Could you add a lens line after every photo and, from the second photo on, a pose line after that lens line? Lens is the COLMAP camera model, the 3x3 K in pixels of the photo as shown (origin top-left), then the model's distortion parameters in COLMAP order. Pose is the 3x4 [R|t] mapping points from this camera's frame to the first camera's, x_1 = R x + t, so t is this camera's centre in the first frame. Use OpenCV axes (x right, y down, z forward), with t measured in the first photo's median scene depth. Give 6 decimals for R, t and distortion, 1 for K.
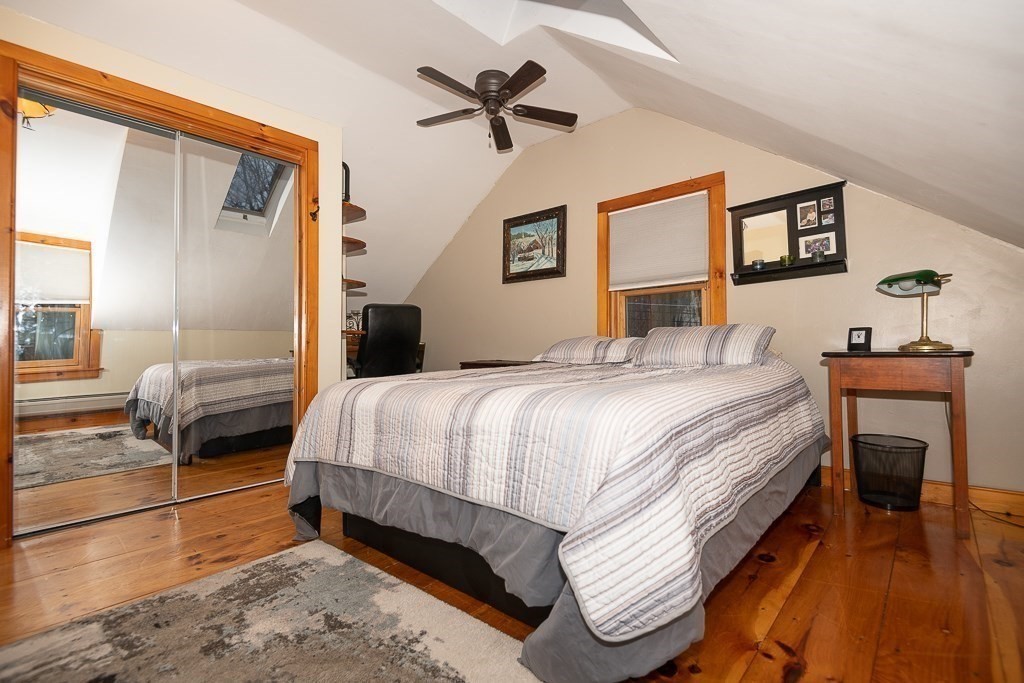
lens RADIAL K [[463.5, 0, 512.2], [0, 463.5, 340.7], [0, 0, 1]] dist [0.023324, -0.011496]
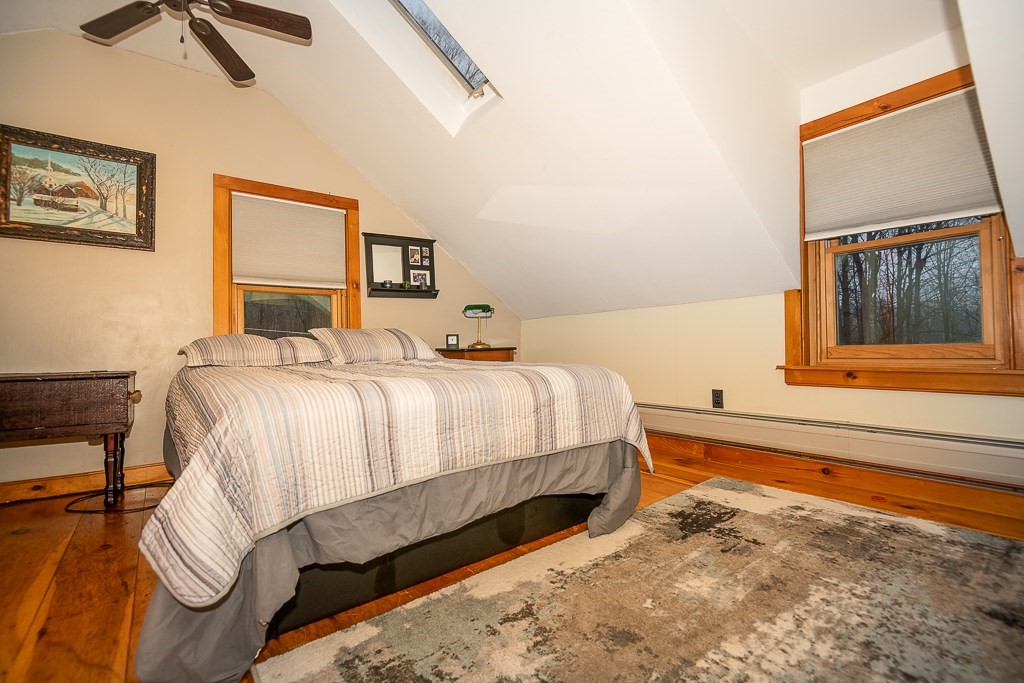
lens RADIAL K [[463.5, 0, 511.9], [0, 463.5, 342.3], [0, 0, 1]] dist [0.023324, -0.011496]
pose [[0.182063, 0.018847, 0.983106, -0.718322], [0.001911, 0.999808, -0.019521, 0.028057], [-0.983285, 0.005433, 0.181992, 0.444304]]
